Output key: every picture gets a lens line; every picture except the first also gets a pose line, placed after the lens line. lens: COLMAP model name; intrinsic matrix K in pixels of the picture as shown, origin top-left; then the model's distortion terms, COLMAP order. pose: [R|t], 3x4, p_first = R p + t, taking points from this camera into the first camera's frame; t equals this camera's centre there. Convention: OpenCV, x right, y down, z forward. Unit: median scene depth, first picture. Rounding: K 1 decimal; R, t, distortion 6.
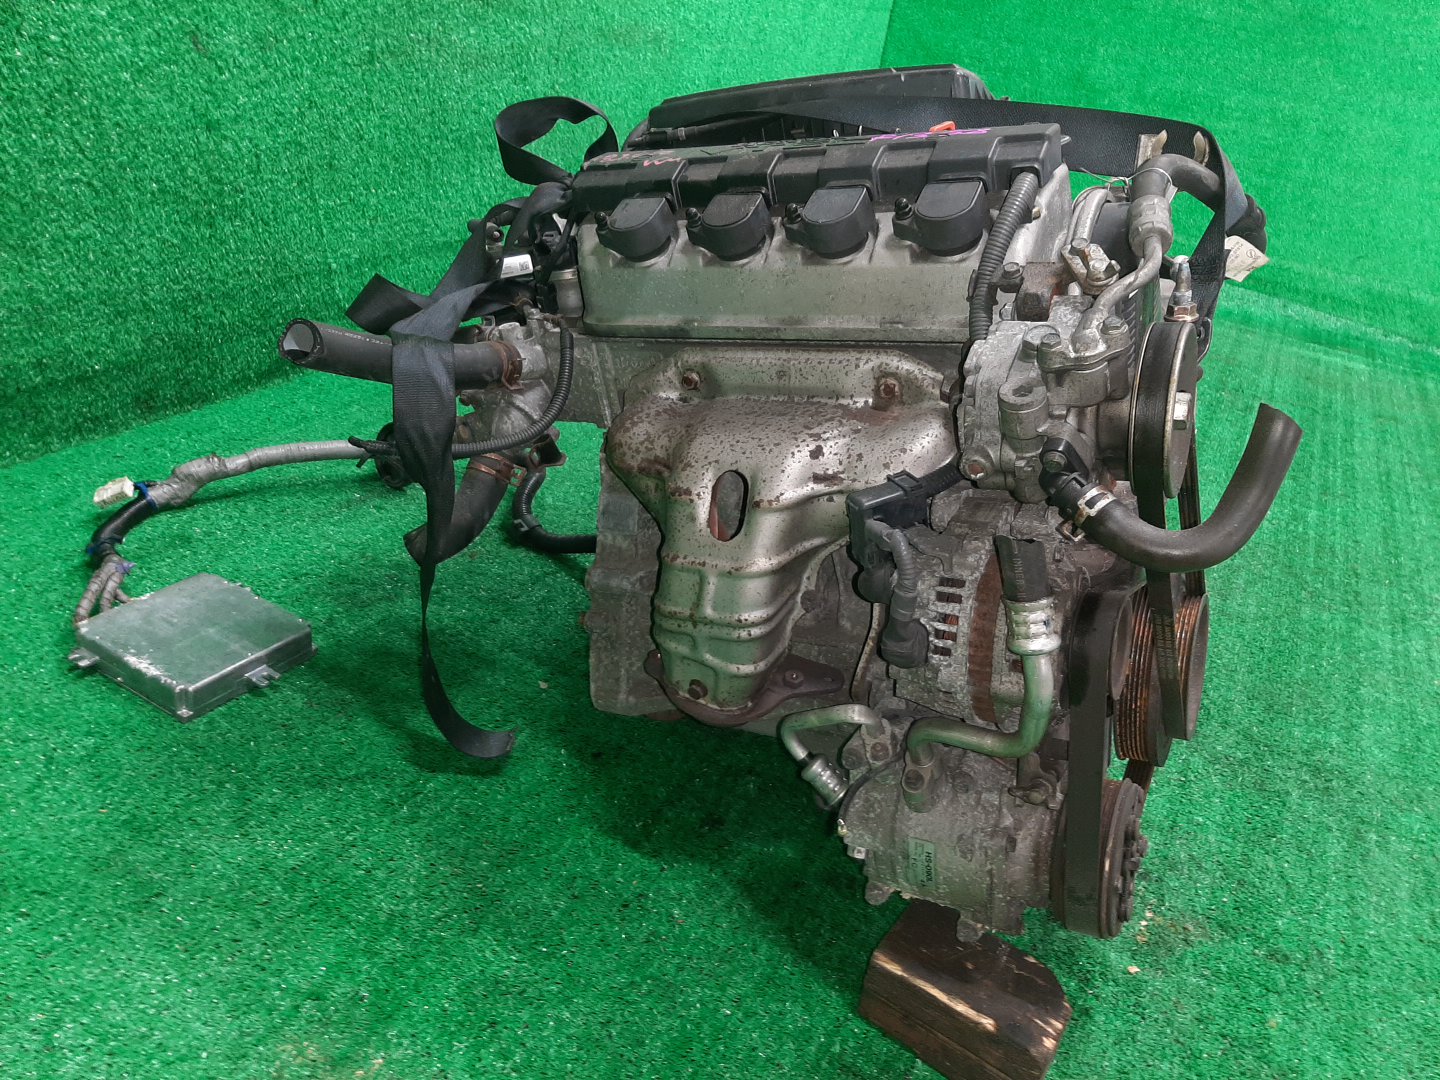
lens RADIAL K [[1093.7, 0, 721.0], [0, 1093.7, 539.8], [0, 0, 1]] dist [0.009184, -0.005291]
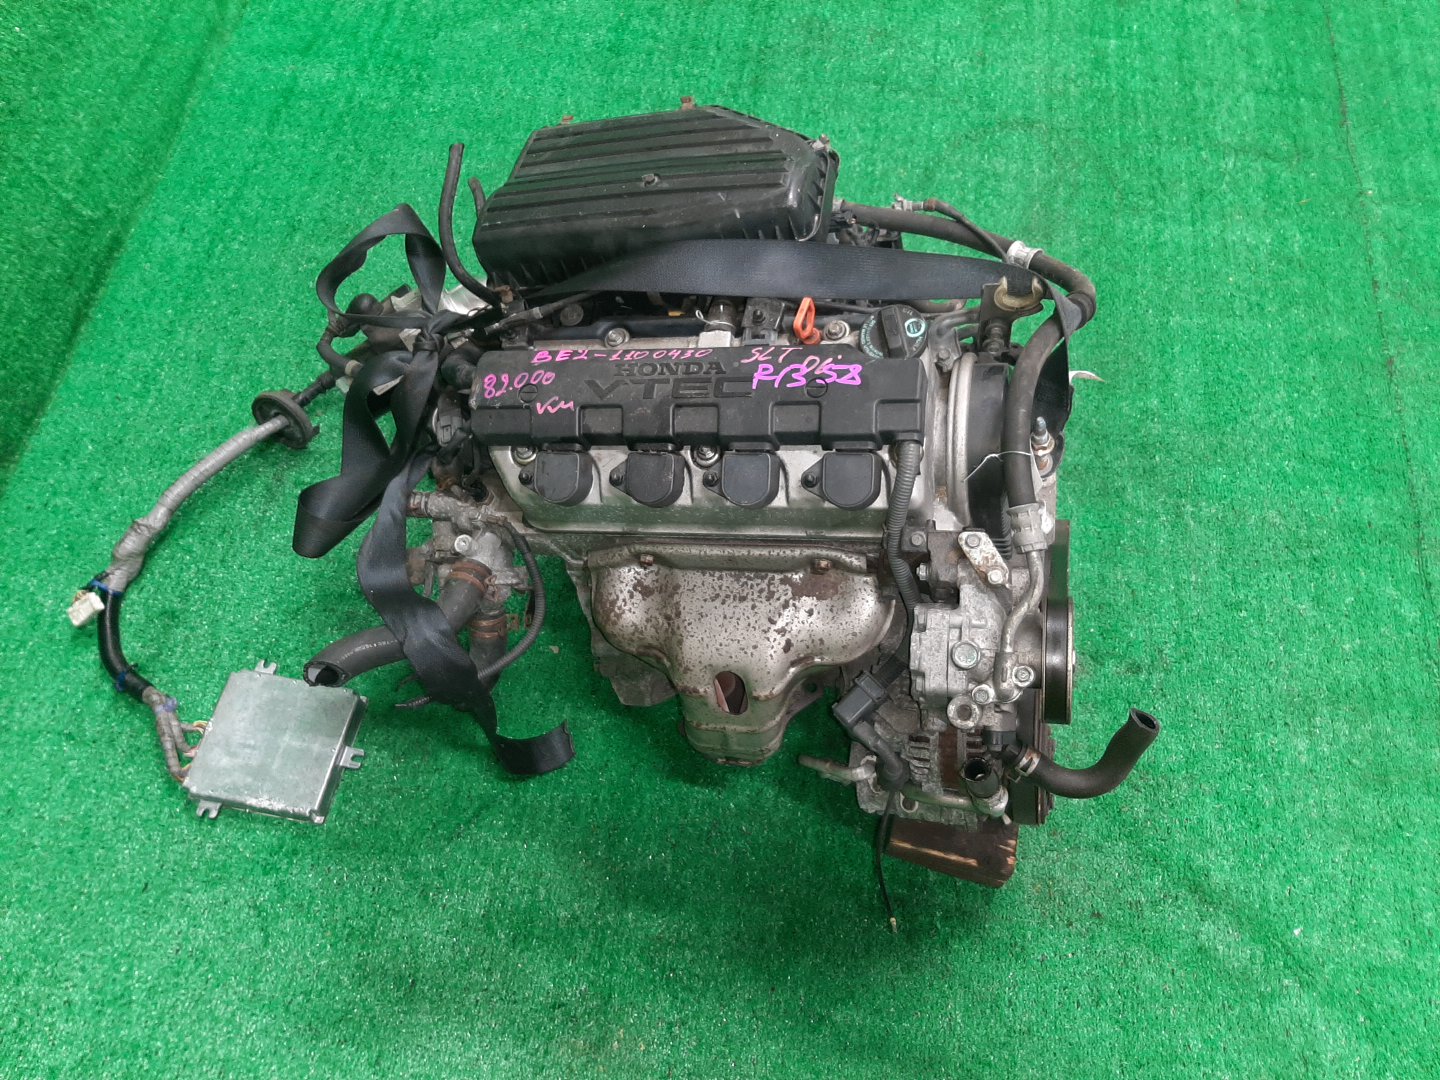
lens RADIAL K [[1093.7, 0, 717.5], [0, 1093.7, 538.7], [0, 0, 1]] dist [0.009184, -0.005291]
pose [[0.936066, -0.350058, 0.035203, 0.008391], [0.269541, 0.777852, 0.567709, -0.730325], [-0.226114, -0.521925, 0.822476, 0.032964]]
